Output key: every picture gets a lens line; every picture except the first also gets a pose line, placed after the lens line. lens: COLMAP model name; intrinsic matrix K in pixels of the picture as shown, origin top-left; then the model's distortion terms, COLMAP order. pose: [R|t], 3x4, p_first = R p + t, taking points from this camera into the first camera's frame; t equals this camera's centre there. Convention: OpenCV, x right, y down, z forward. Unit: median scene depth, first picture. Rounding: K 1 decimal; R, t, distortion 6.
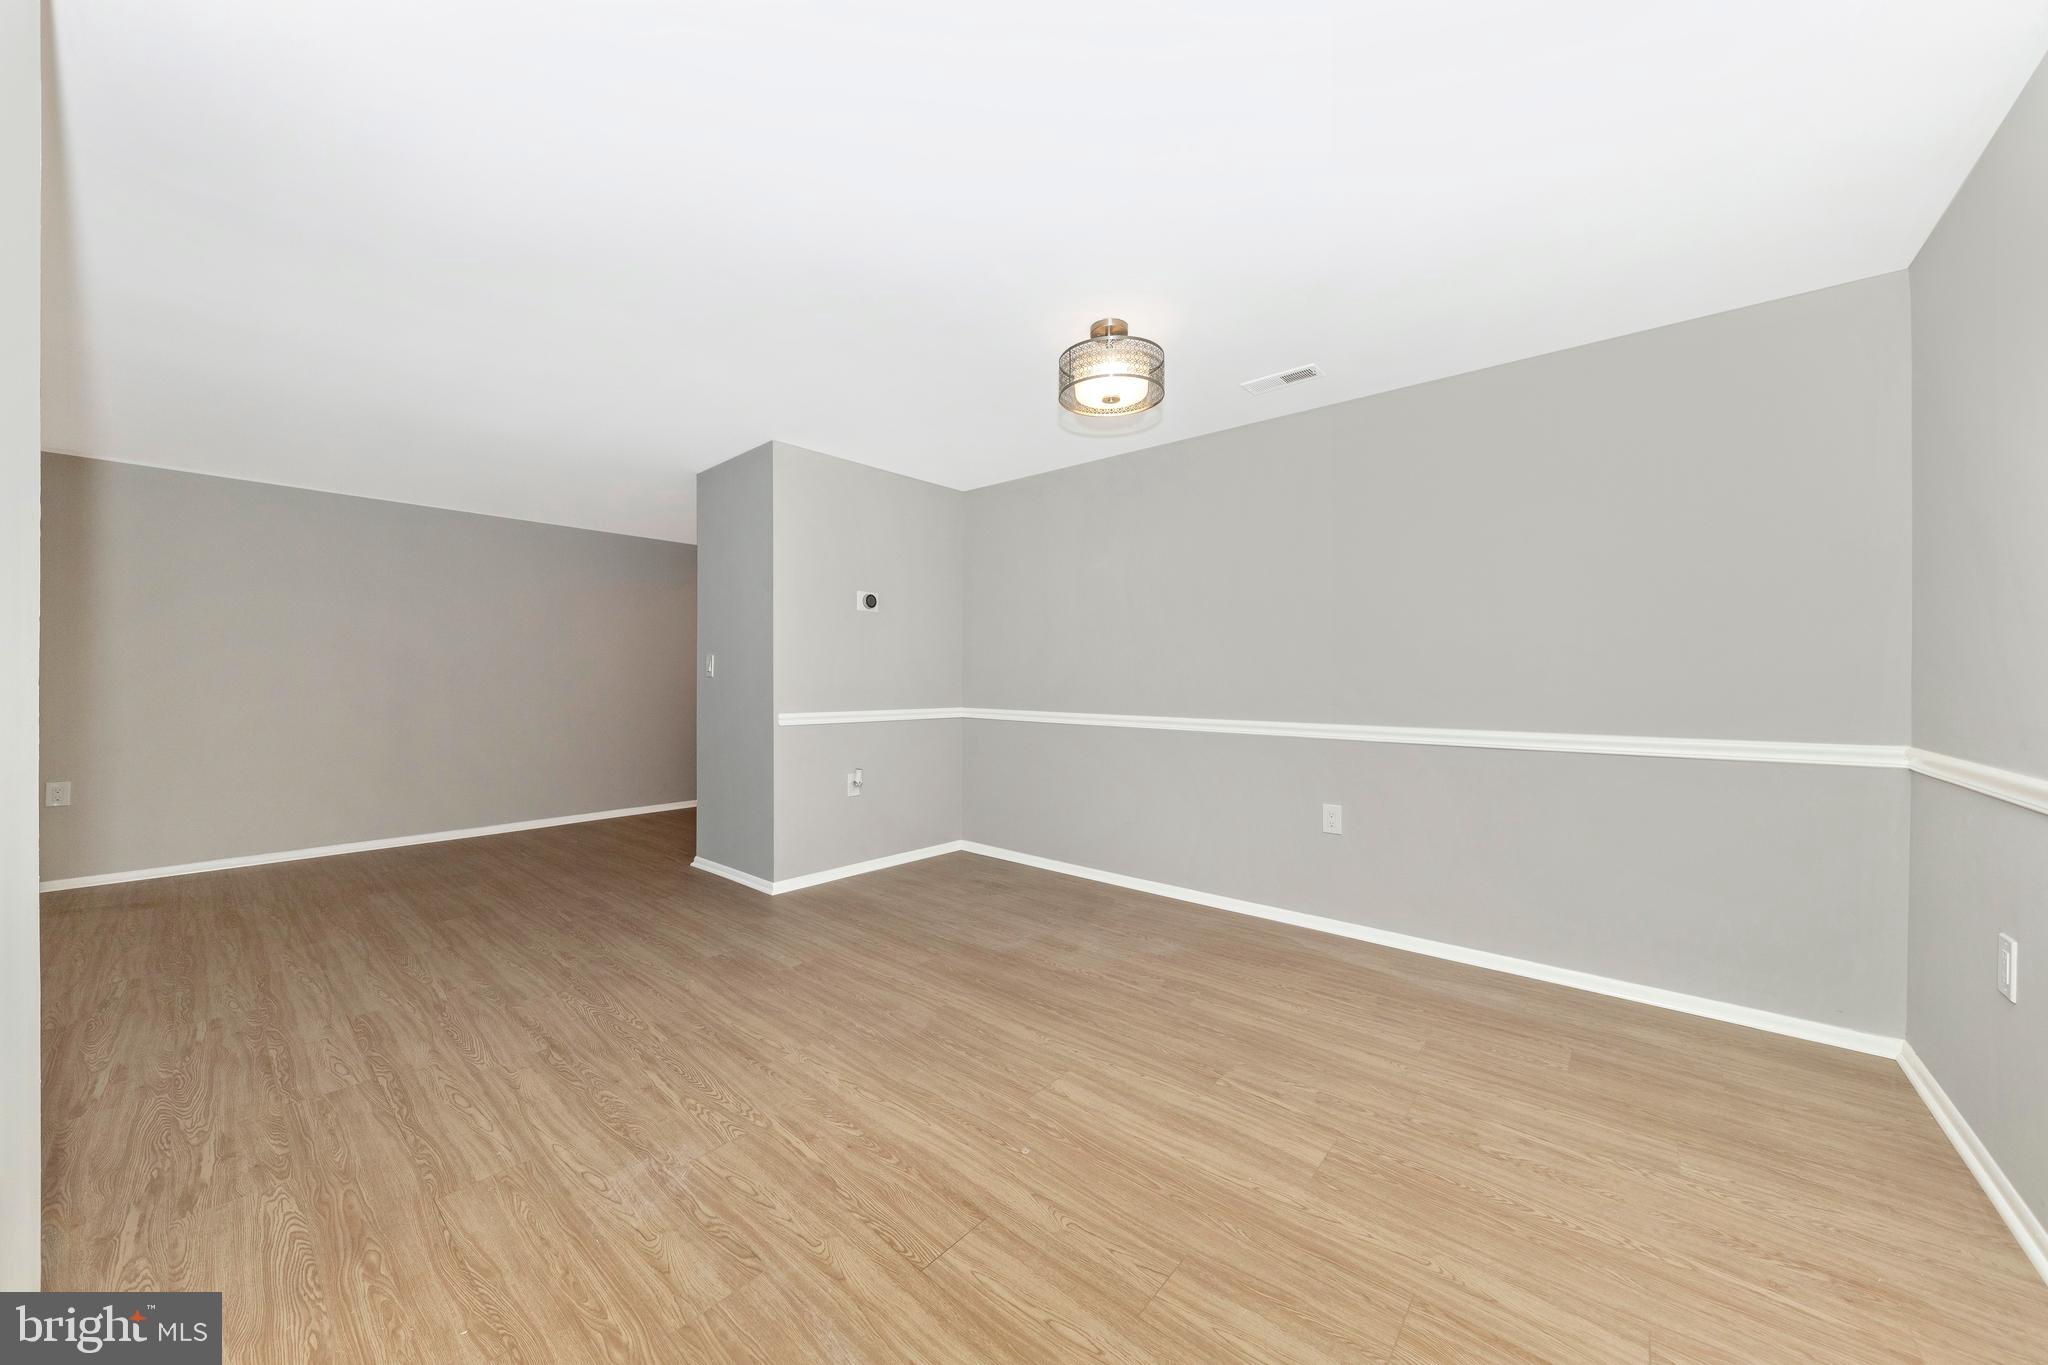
lens RADIAL K [[707.1, 0, 1005.1], [0, 707.1, 683.3], [0, 0, 1]] dist [0.012173, -0.006714]
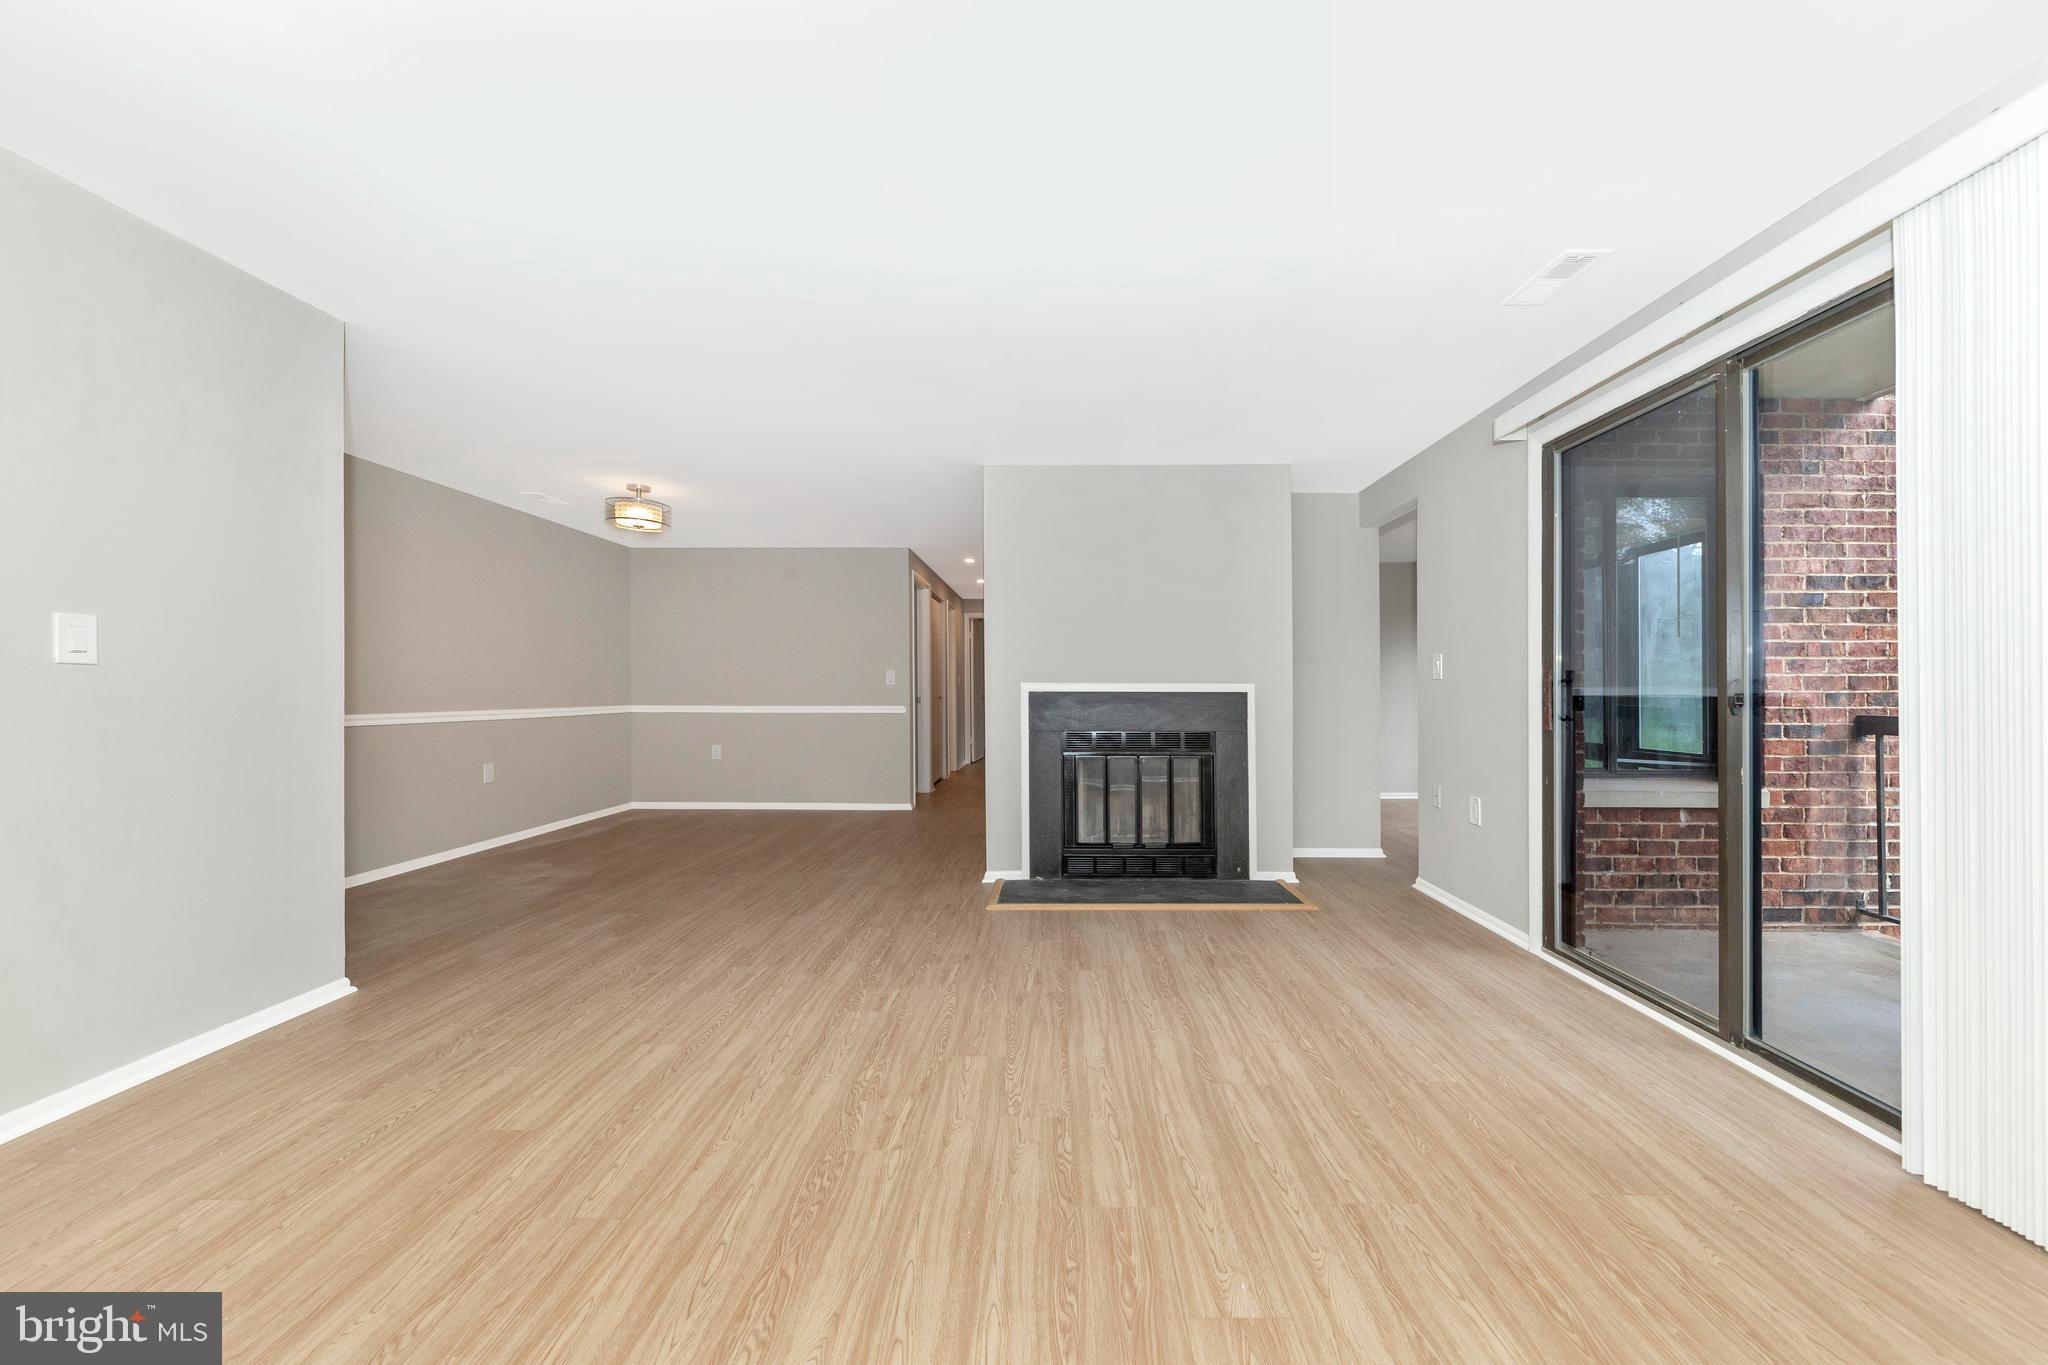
lens RADIAL K [[754.9, 0, 1069.7], [0, 754.9, 690.7], [0, 0, 1]] dist [0.004026, -0.000101]
pose [[-0.658419, -0.009471, 0.752592, -2.110621], [-0.005441, 0.999955, 0.007823, -0.009428], [-0.752632, 0.001057, -0.658441, 1.500802]]
